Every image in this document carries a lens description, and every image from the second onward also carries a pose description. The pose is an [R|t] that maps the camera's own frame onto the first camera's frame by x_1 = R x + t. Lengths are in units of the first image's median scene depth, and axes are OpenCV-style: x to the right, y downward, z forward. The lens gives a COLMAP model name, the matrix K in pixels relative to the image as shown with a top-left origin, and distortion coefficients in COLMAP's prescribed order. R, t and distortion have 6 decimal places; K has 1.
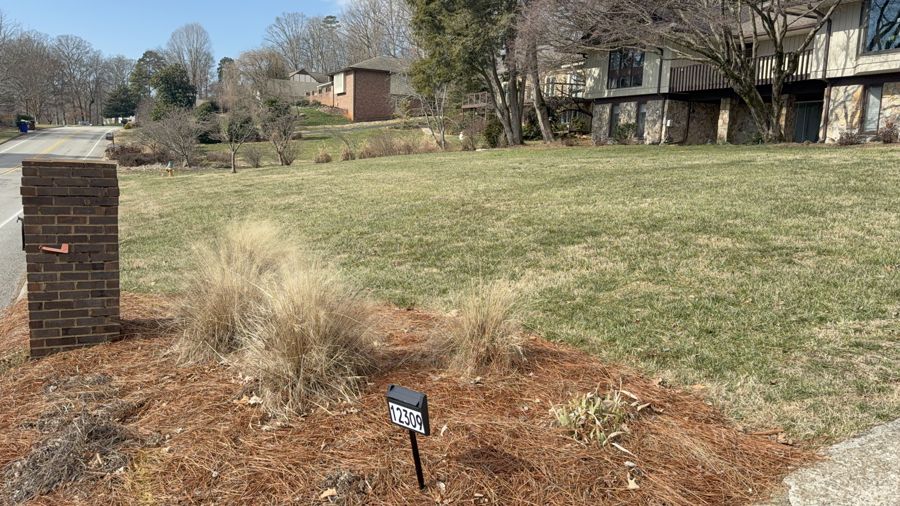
lens RADIAL K [[688.4, 0, 450.0], [0, 688.4, 253.0], [0, 0, 1]] dist [0.107890, -0.130142]
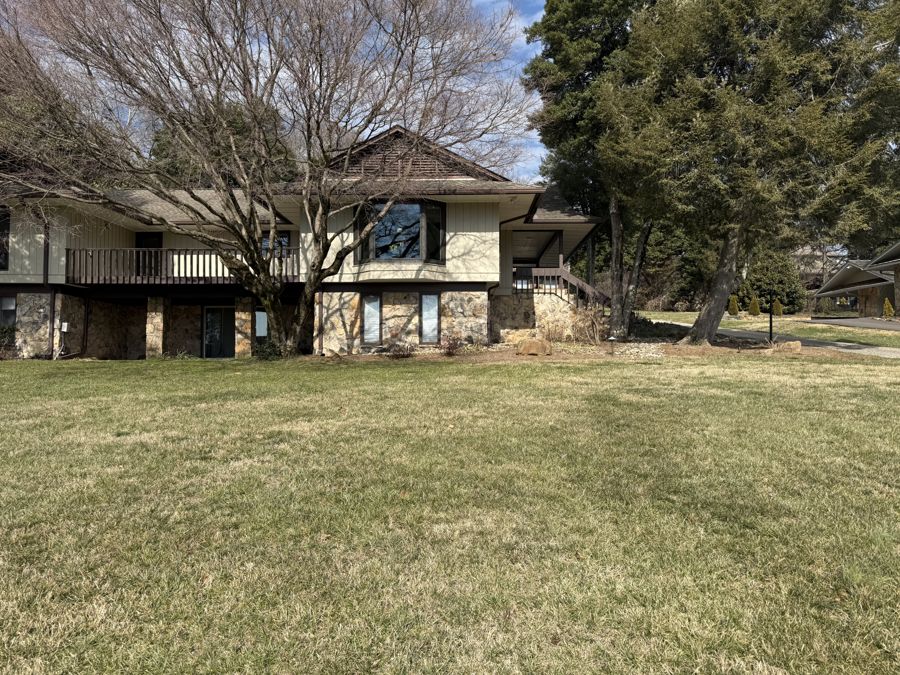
lens RADIAL K [[625.4, 0, 450.6], [0, 625.4, 347.8], [0, 0, 1]] dist [0.083318, -0.094181]
pose [[0.448523, -0.014707, 0.893650, -0.098939], [0.149480, 0.987016, -0.058780, -0.095450], [-0.881183, 0.159947, 0.444897, 0.511491]]
